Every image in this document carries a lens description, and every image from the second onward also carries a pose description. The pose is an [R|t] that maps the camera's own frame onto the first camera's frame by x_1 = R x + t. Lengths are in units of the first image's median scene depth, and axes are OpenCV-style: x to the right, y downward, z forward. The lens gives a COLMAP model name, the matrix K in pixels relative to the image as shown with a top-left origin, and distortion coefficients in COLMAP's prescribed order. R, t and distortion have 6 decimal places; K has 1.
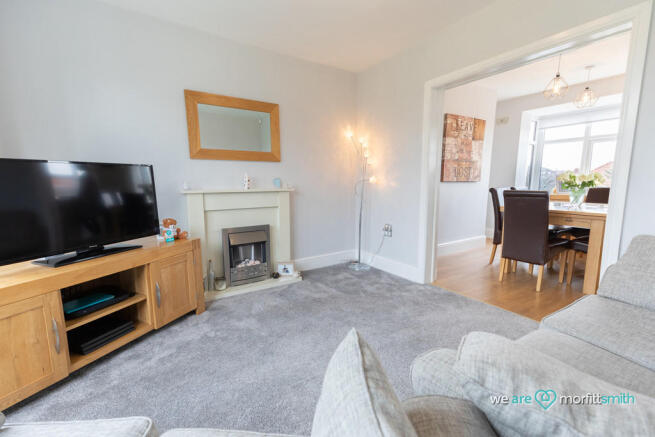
lens RADIAL K [[286.0, 0, 324.7], [0, 286.0, 218.3], [0, 0, 1]] dist [0.039130, 0.000186]
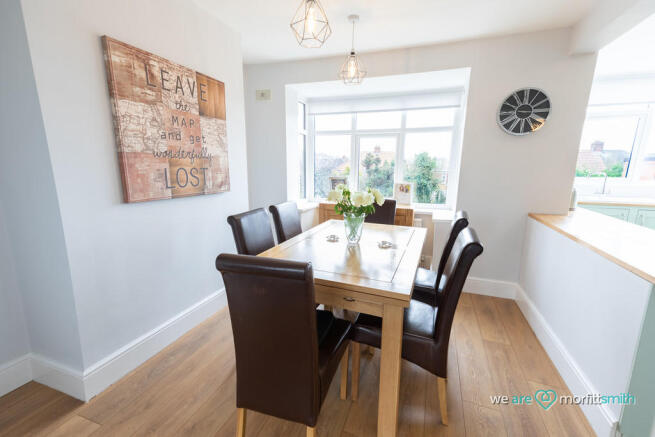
lens RADIAL K [[286.0, 0, 325.7], [0, 286.0, 215.7], [0, 0, 1]] dist [0.039130, 0.000186]
pose [[0.800966, -0.095459, 0.591051, 0.371944], [0.062468, 0.995144, 0.076069, -0.118531], [-0.595442, -0.024006, 0.803040, 0.450936]]
